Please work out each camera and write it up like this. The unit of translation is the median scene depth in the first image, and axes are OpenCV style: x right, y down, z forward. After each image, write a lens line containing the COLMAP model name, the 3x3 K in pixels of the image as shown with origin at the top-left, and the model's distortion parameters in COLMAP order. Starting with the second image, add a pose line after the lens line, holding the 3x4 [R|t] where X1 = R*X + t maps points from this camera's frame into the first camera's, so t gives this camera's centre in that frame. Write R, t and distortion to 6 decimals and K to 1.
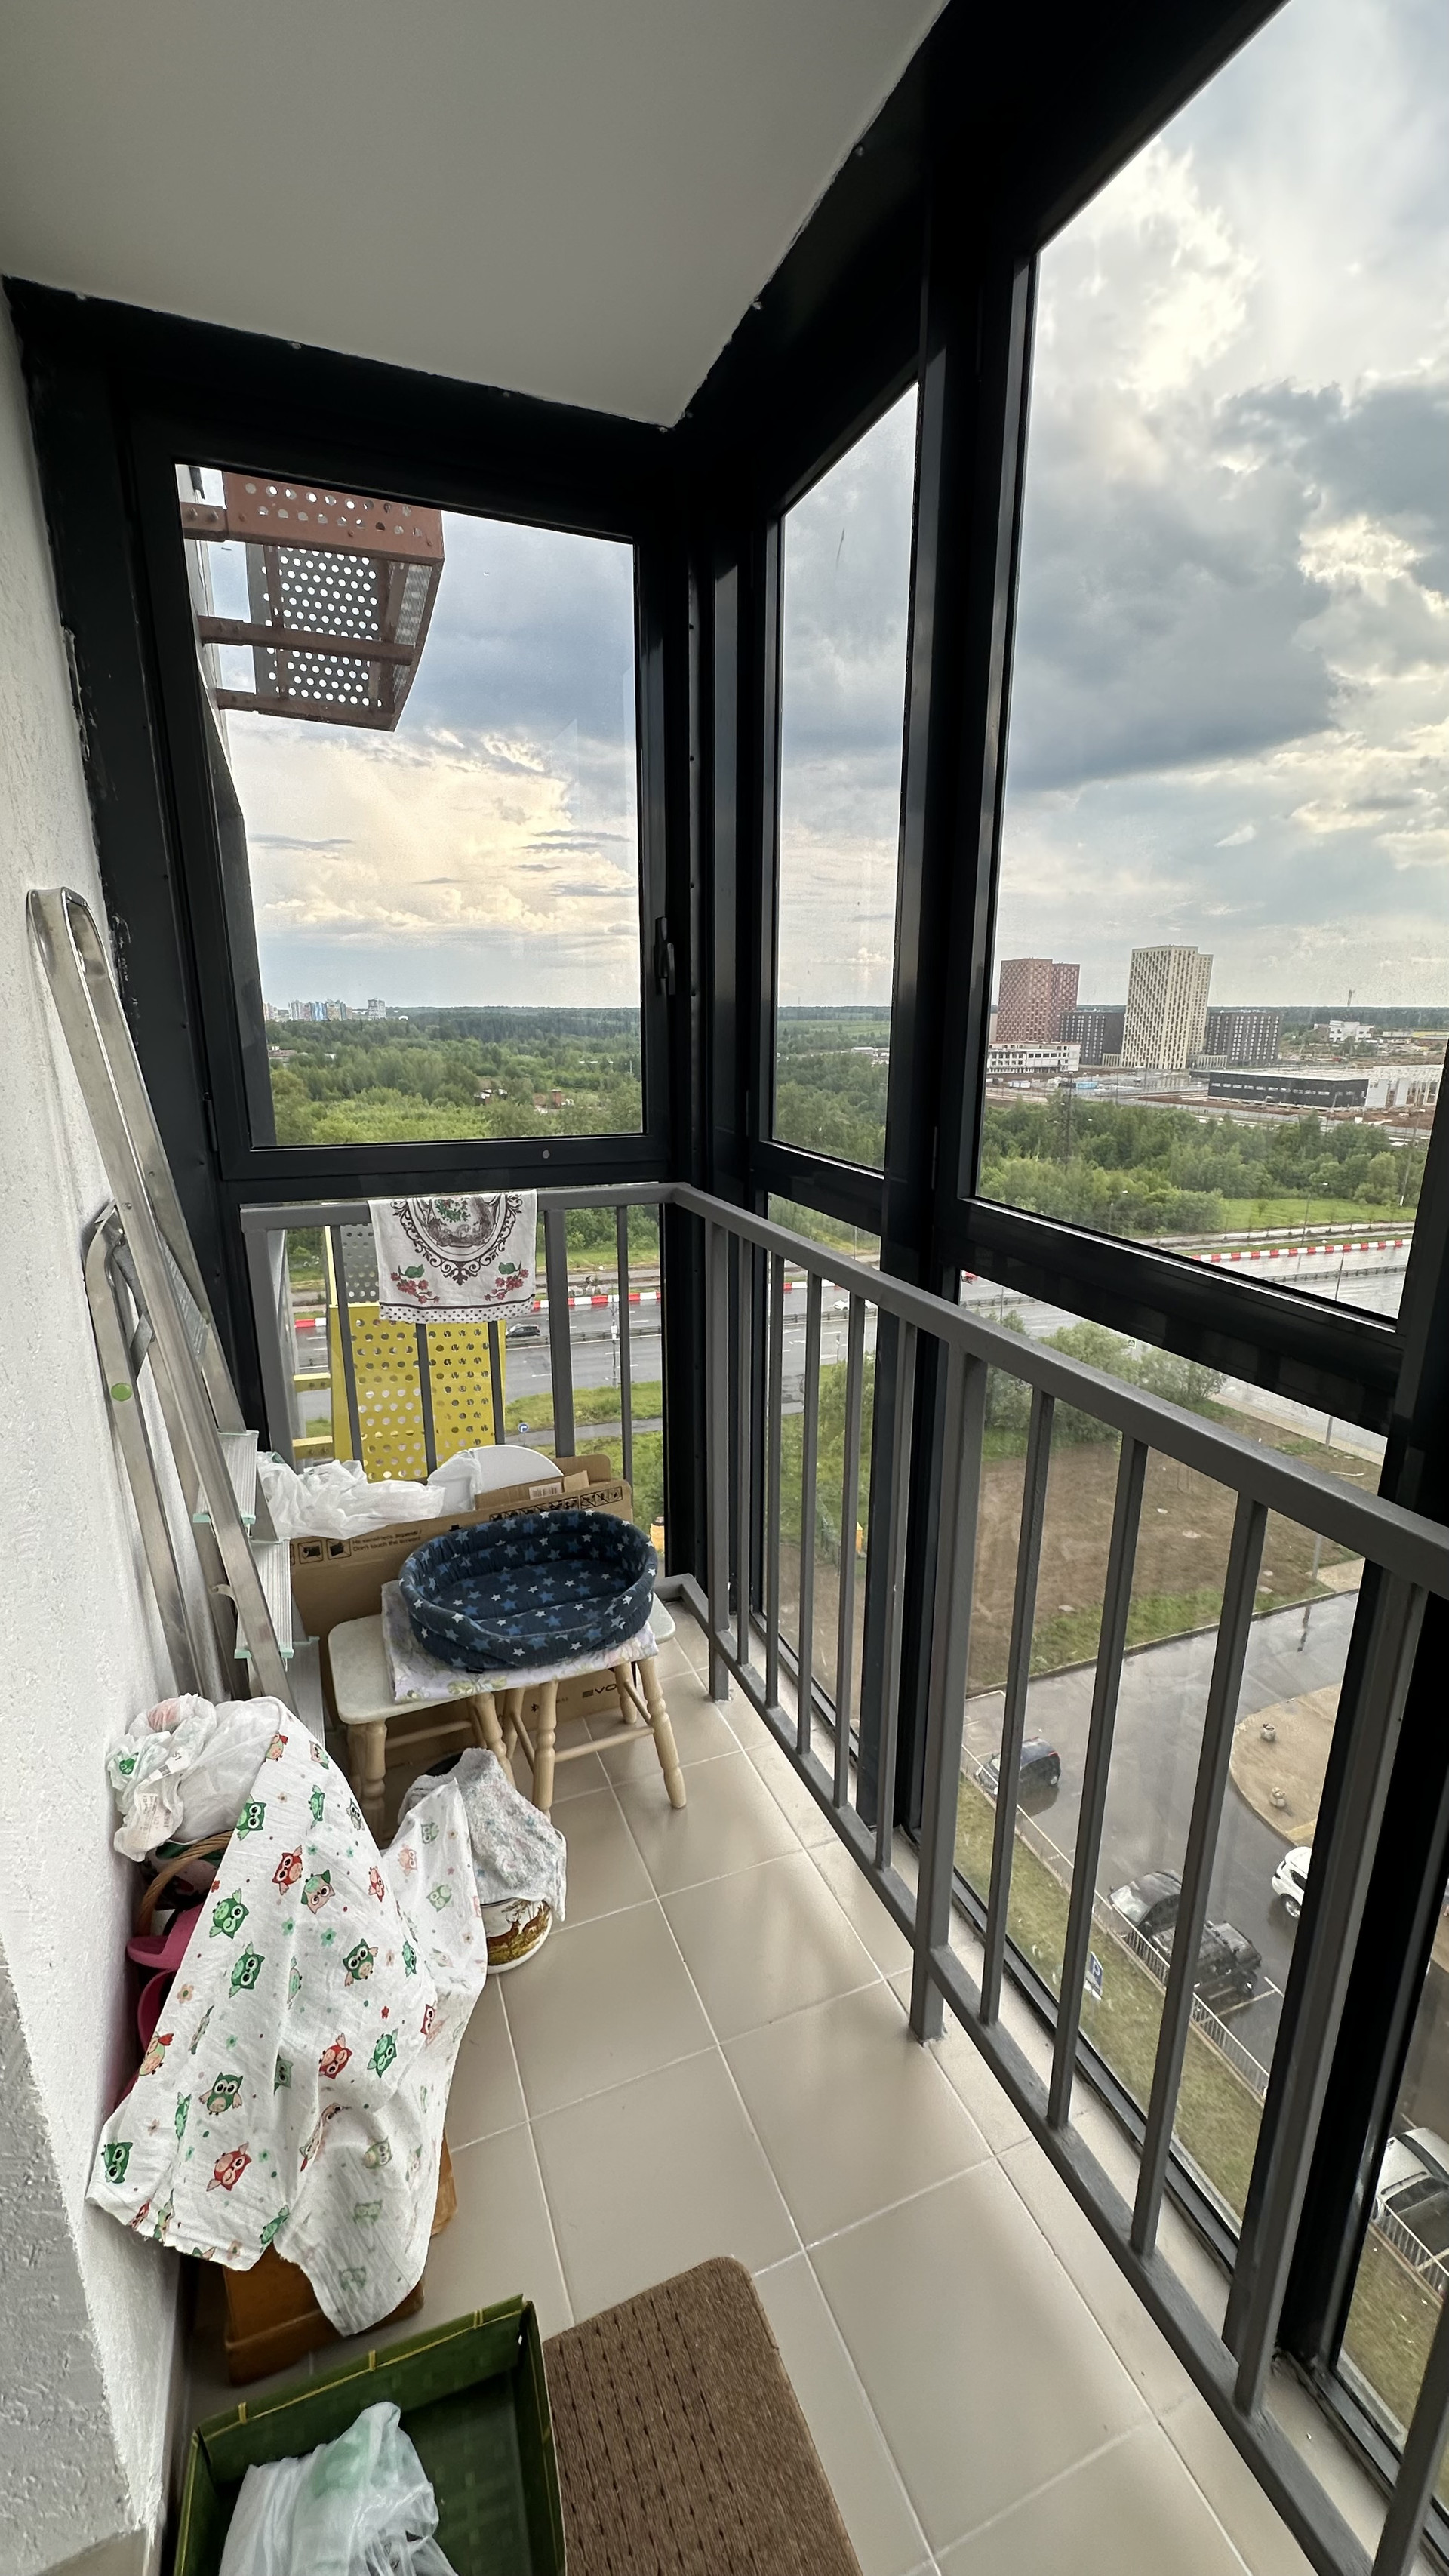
lens RADIAL K [[1032.7, 0, 724.5], [0, 1032.7, 1288.0], [0, 0, 1]] dist [-0.001408, 0.001072]
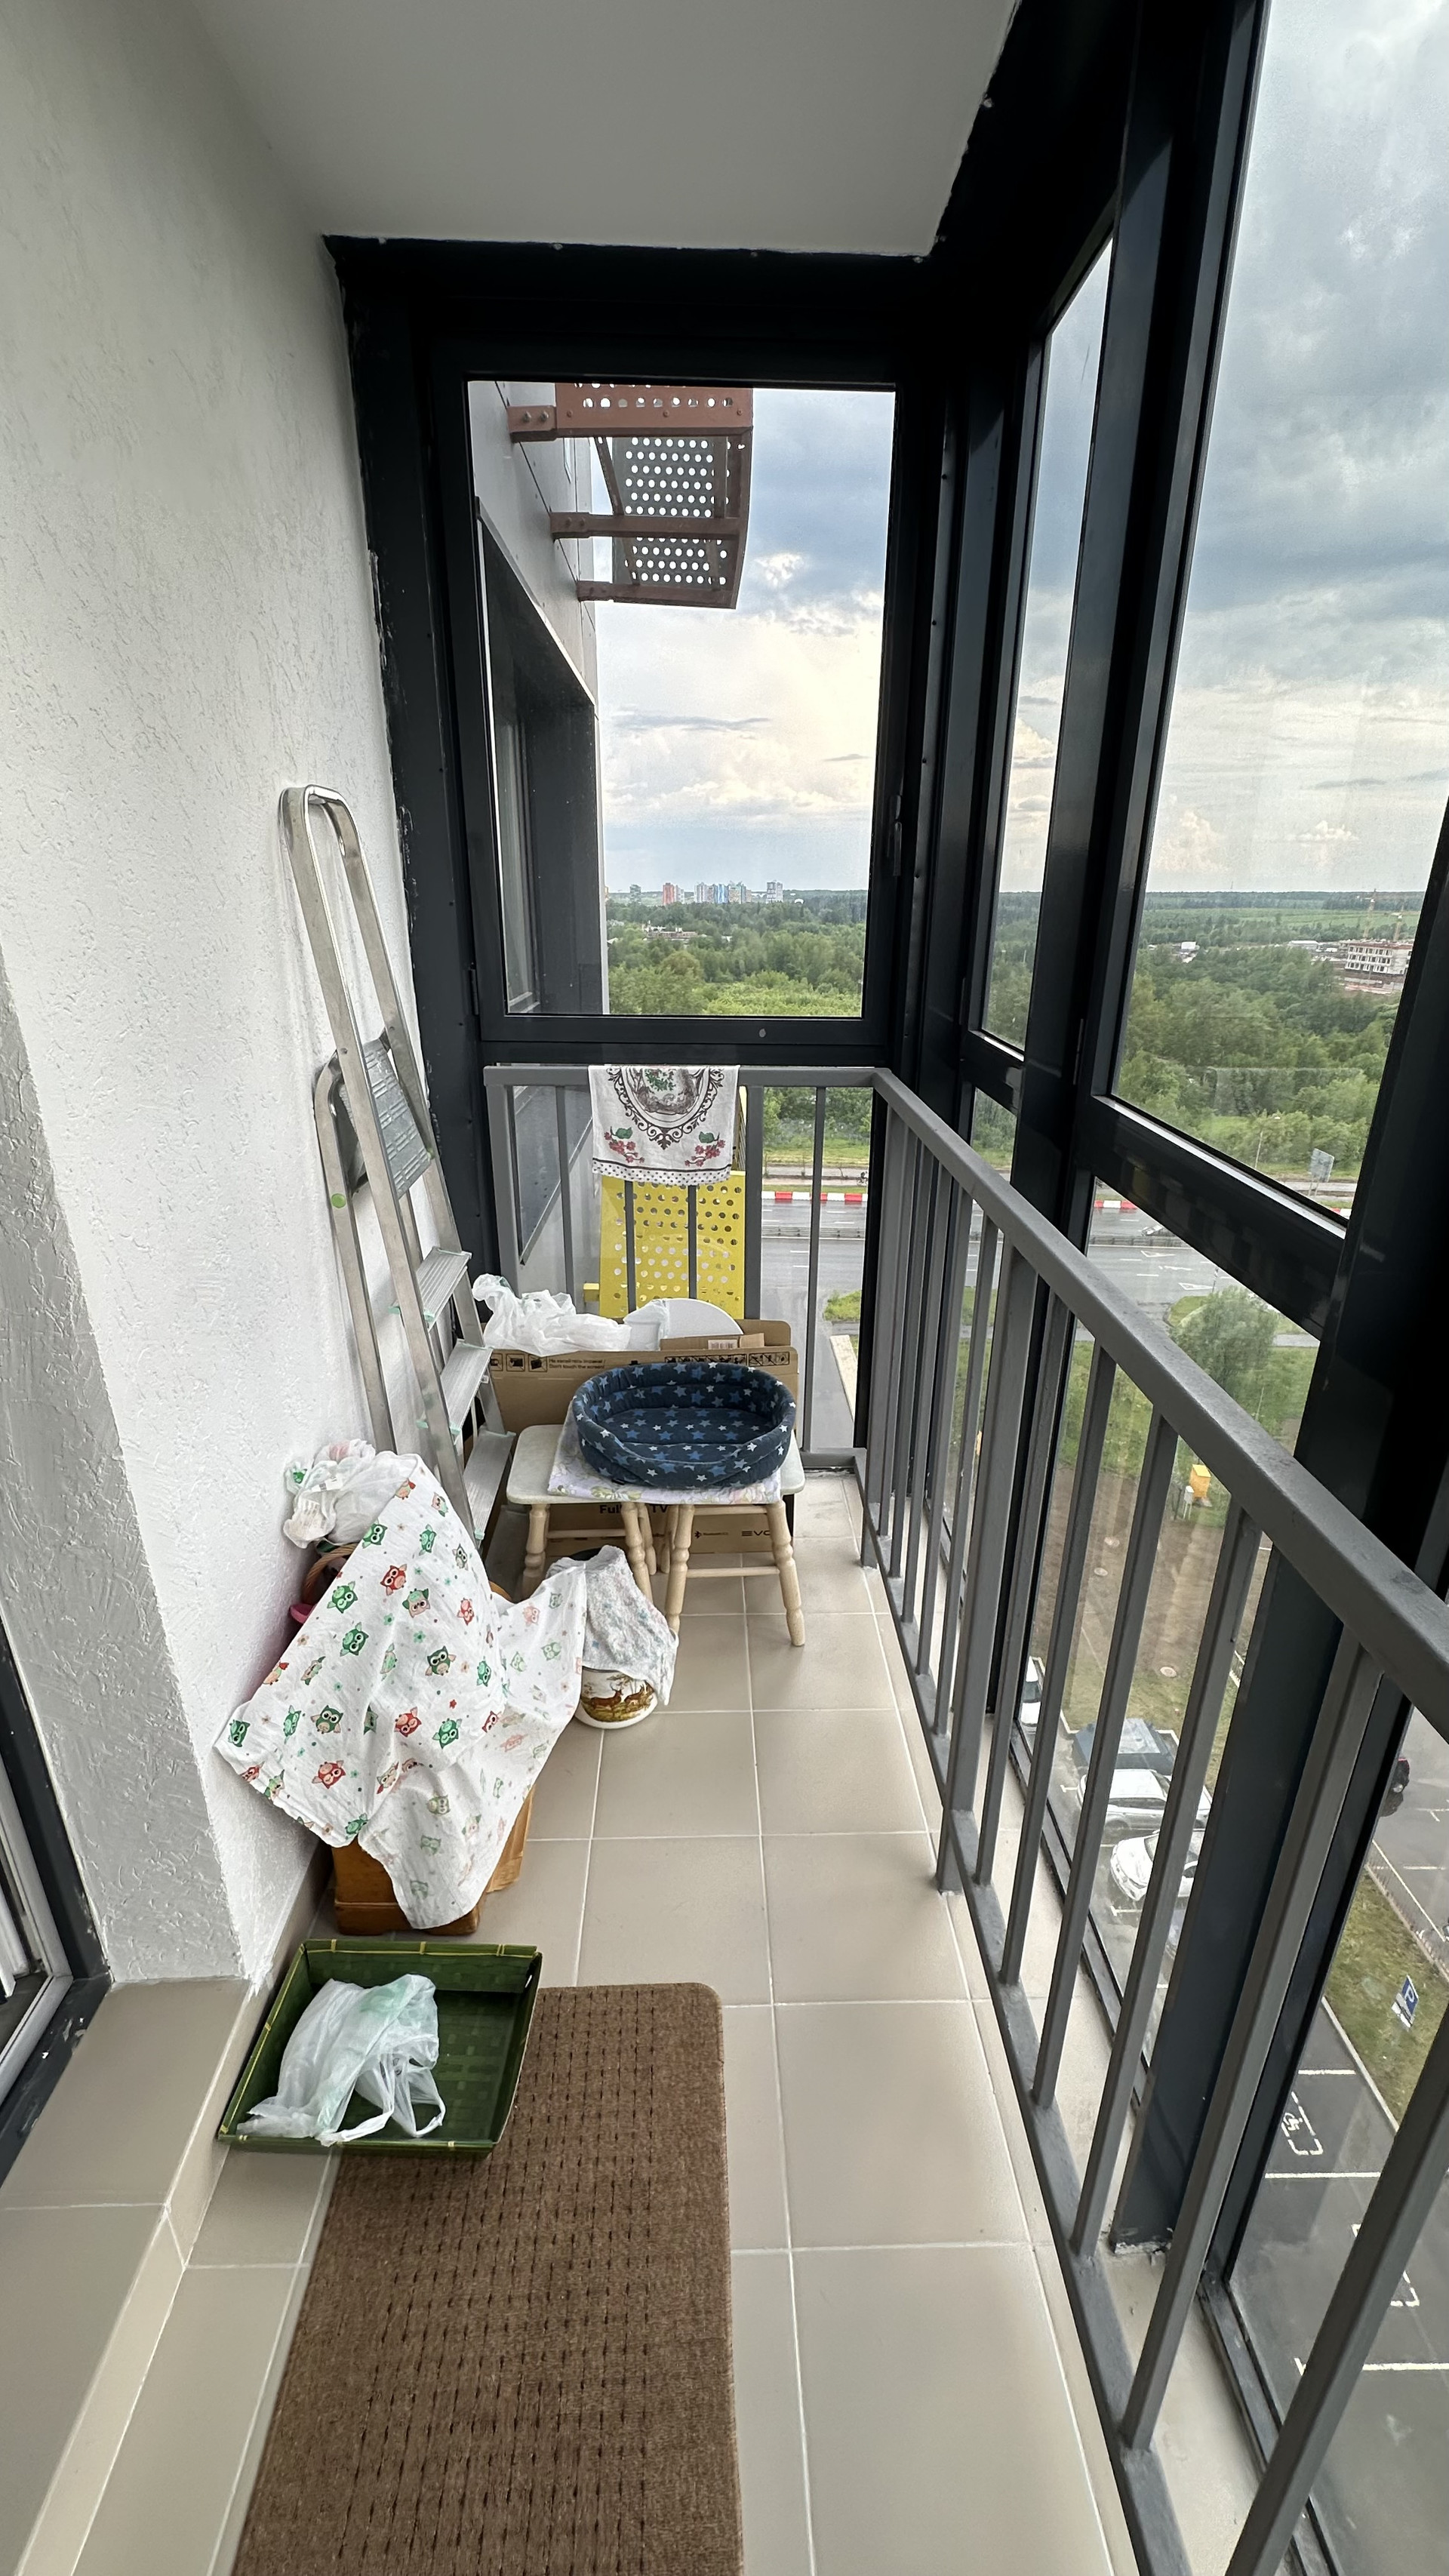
lens RADIAL K [[1032.7, 0, 724.5], [0, 1032.7, 1288.0], [0, 0, 1]] dist [-0.001408, 0.001072]
pose [[0.935404, 0.131911, -0.328052, 0.221003], [-0.097931, 0.988160, 0.118103, 0.008351], [0.339747, -0.078348, 0.937248, -0.025237]]
